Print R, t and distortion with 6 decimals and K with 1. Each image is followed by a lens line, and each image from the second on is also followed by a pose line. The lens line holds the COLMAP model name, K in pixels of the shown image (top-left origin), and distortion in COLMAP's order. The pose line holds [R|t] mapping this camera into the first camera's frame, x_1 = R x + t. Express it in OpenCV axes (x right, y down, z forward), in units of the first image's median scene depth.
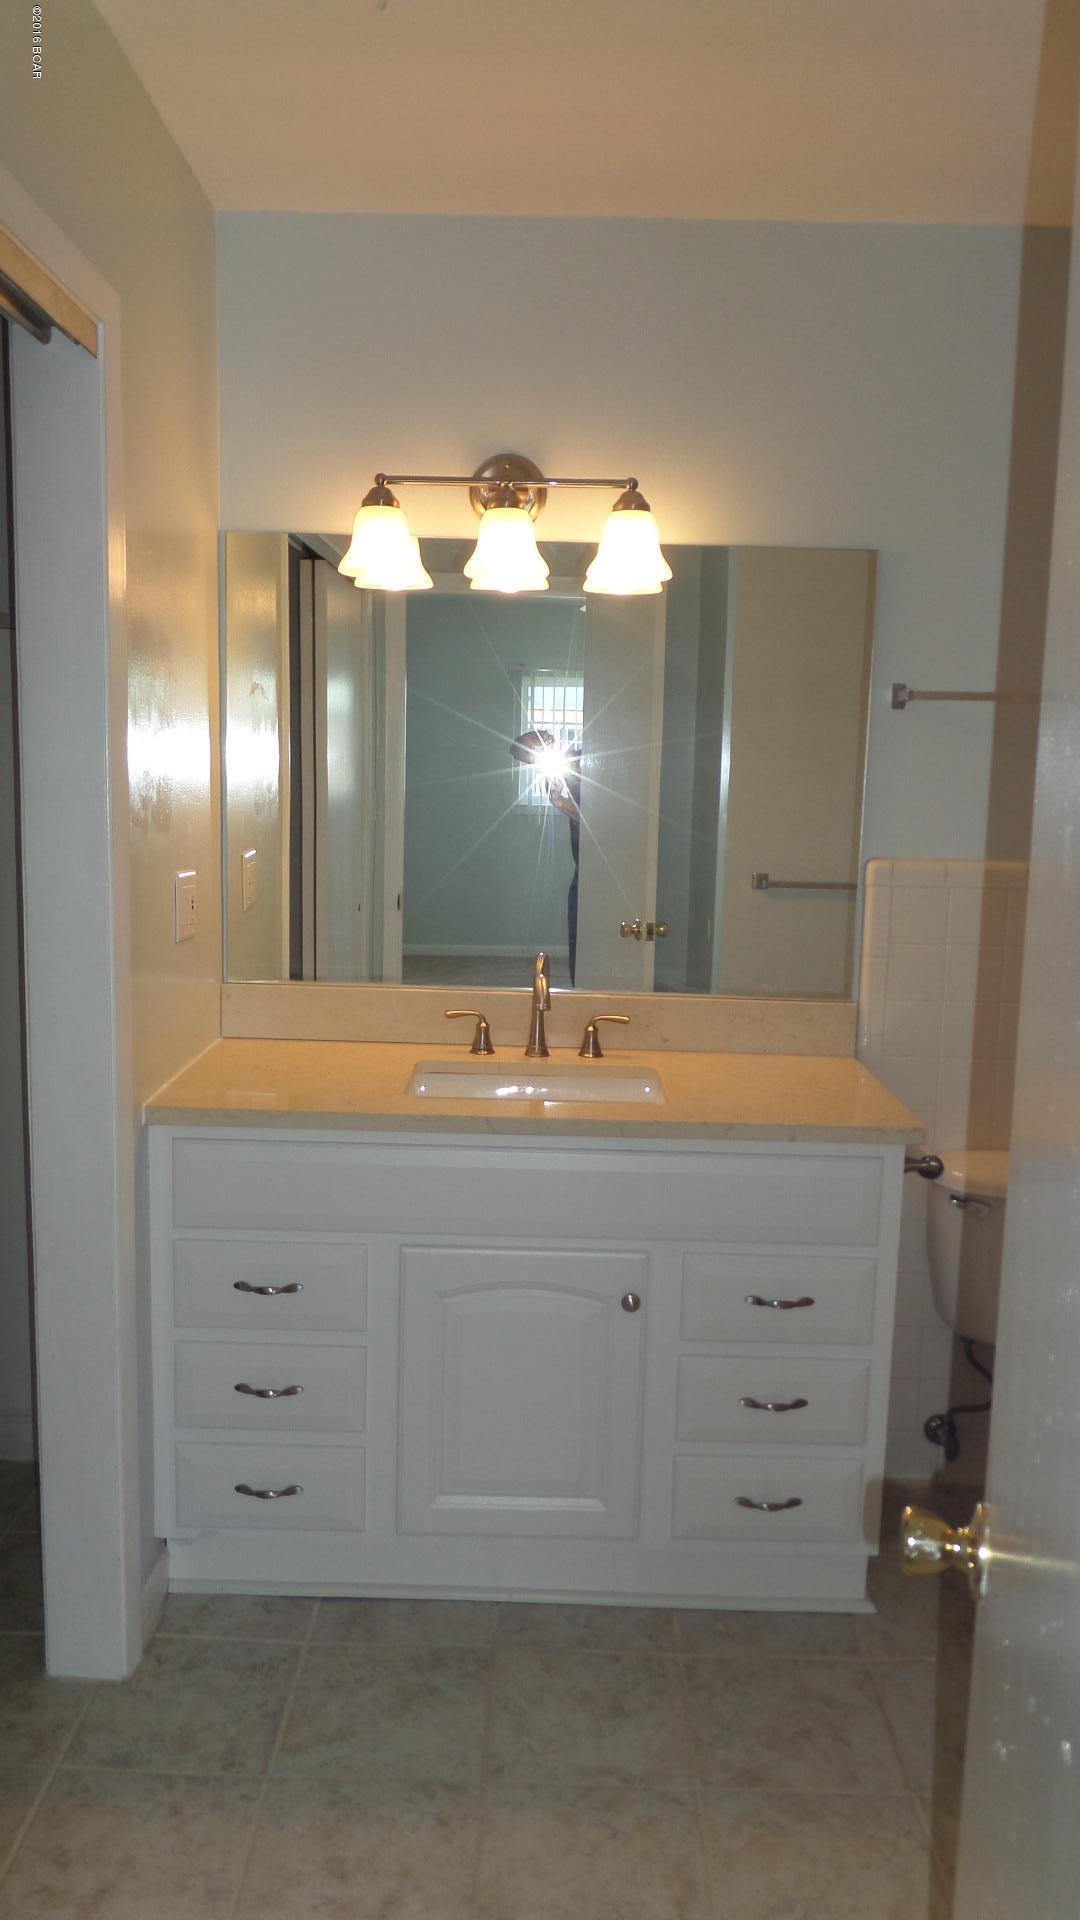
lens RADIAL K [[1476.5, 0, 540.0], [0, 1476.5, 960.0], [0, 0, 1]] dist [0.019392, -0.061401]
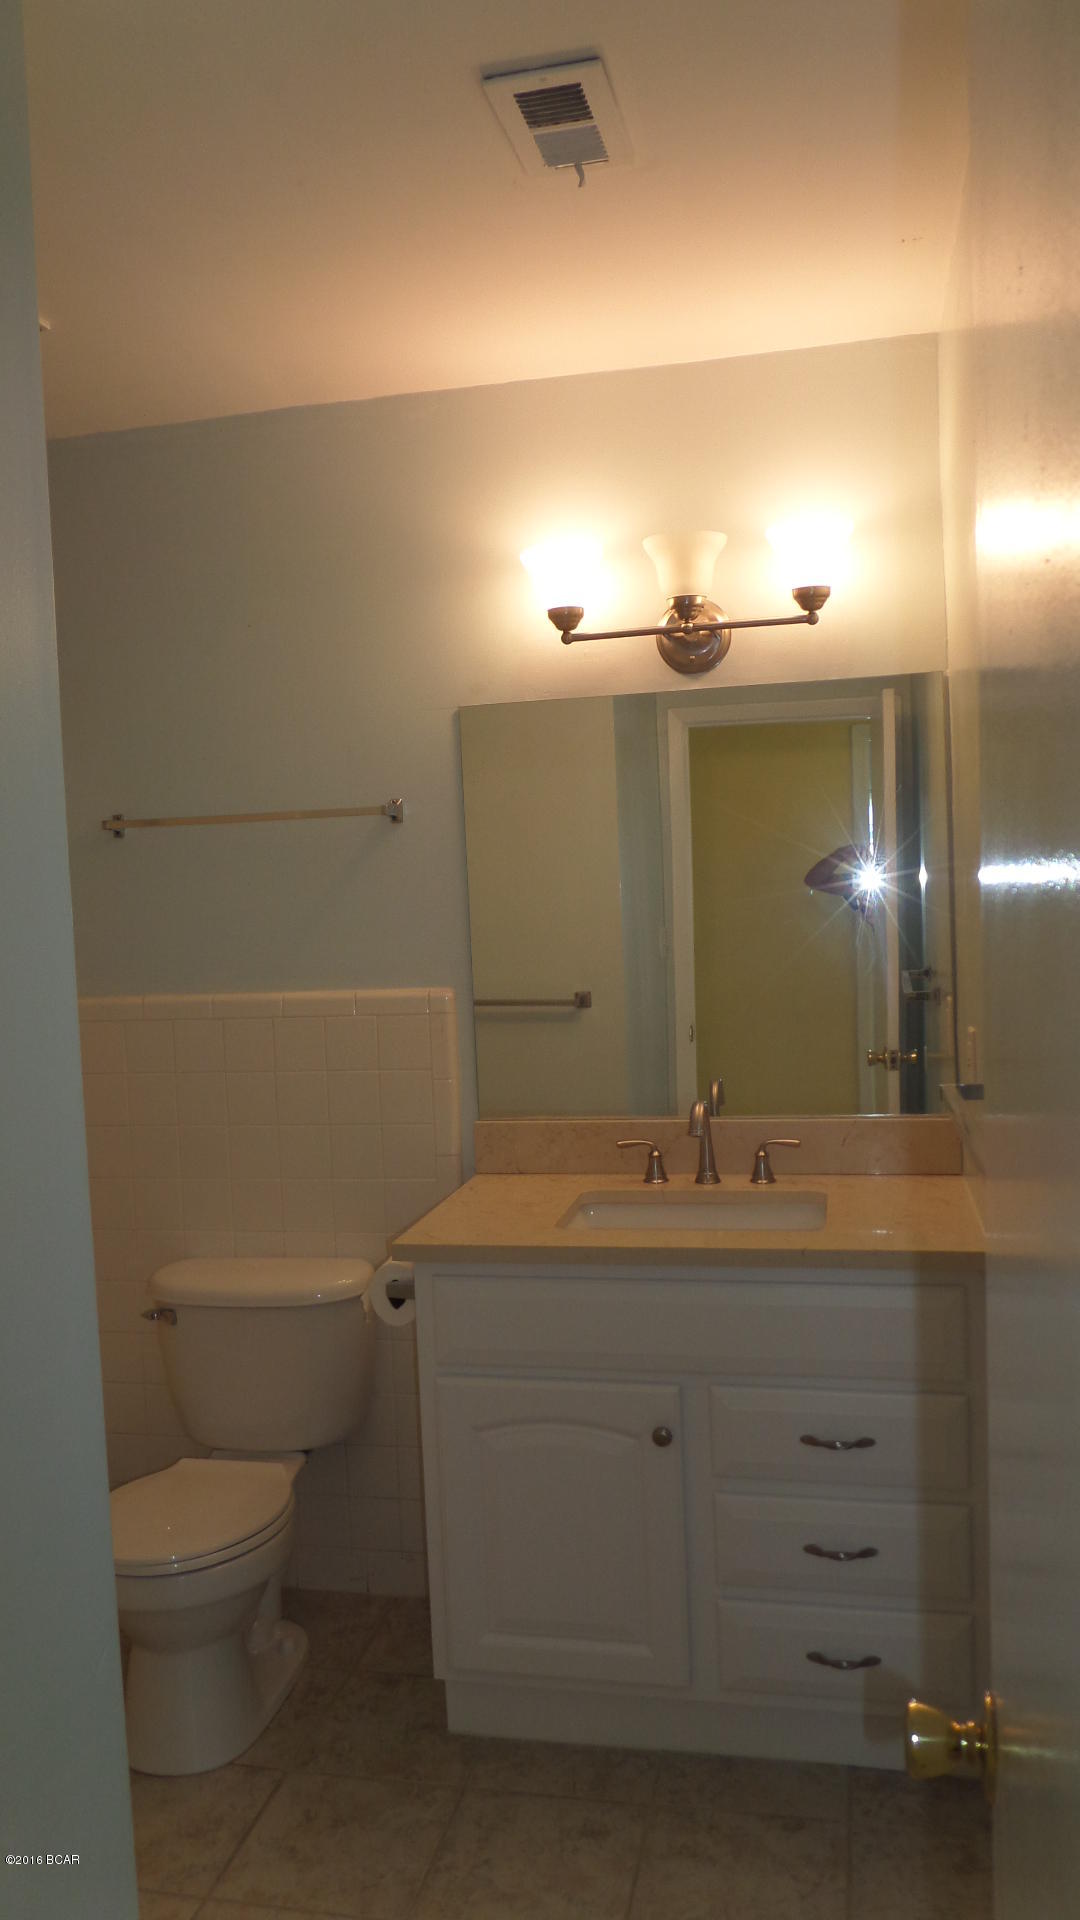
lens RADIAL K [[1476.5, 0, 540.0], [0, 1476.5, 960.0], [0, 0, 1]] dist [0.019392, -0.061401]
pose [[0.963776, -0.069687, -0.257450, 0.153829], [0.046984, 0.994528, -0.093312, 0.003594], [0.262544, 0.077836, 0.961776, 0.012930]]
